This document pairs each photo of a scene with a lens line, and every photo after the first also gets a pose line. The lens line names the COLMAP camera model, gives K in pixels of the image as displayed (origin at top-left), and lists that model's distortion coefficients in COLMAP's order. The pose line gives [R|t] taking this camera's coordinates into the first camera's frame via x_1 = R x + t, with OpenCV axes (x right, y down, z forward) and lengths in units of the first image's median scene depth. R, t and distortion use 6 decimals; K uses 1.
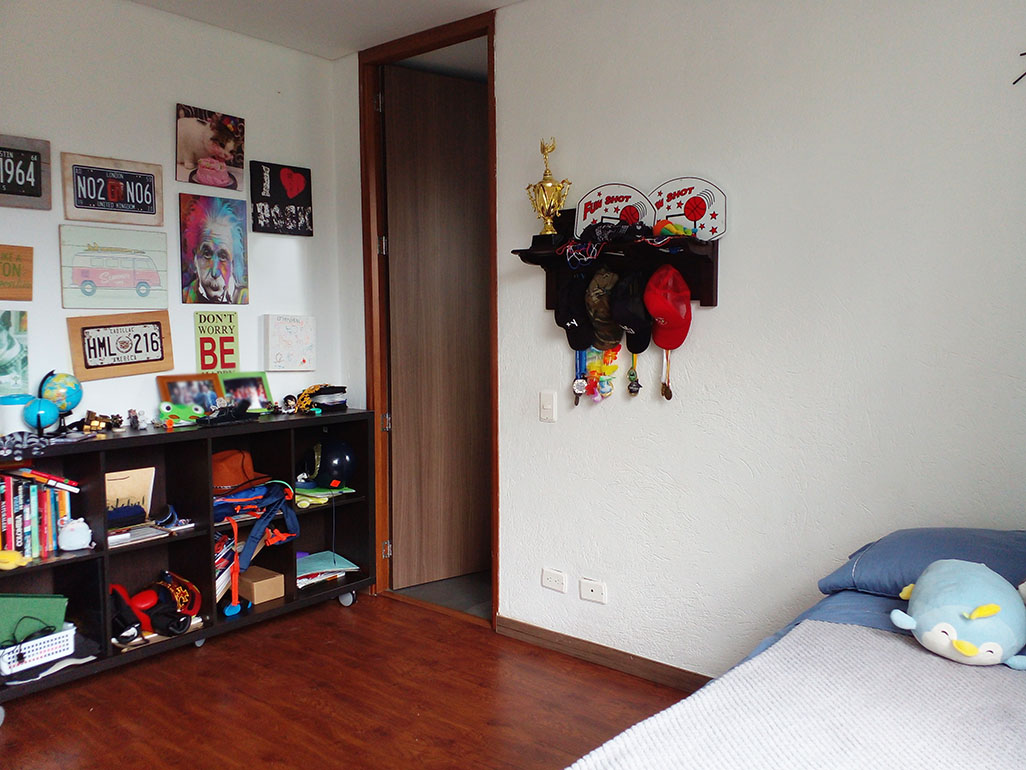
lens RADIAL K [[833.9, 0, 513.4], [0, 833.9, 387.8], [0, 0, 1]] dist [0.066317, -0.099171]
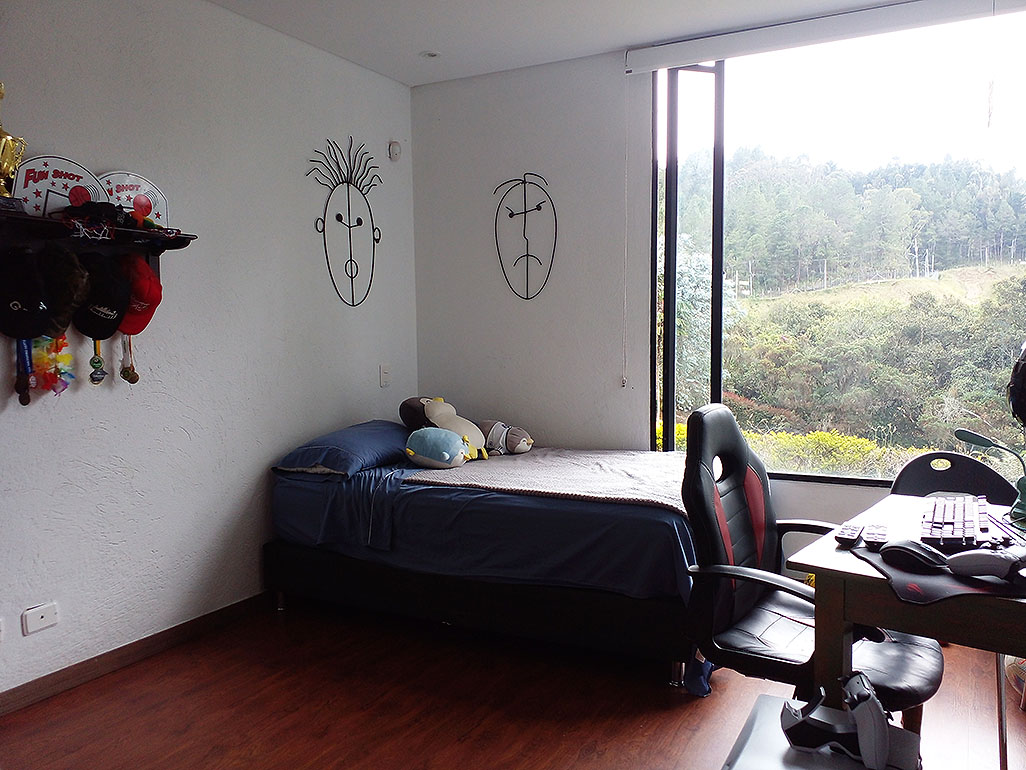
lens RADIAL K [[833.9, 0, 514.4], [0, 833.9, 383.4], [0, 0, 1]] dist [0.066317, -0.099171]
pose [[-0.199661, -0.055137, 0.978312, -0.903929], [0.088080, 0.993364, 0.073962, -0.020642], [-0.975898, 0.100937, -0.193480, 0.714437]]
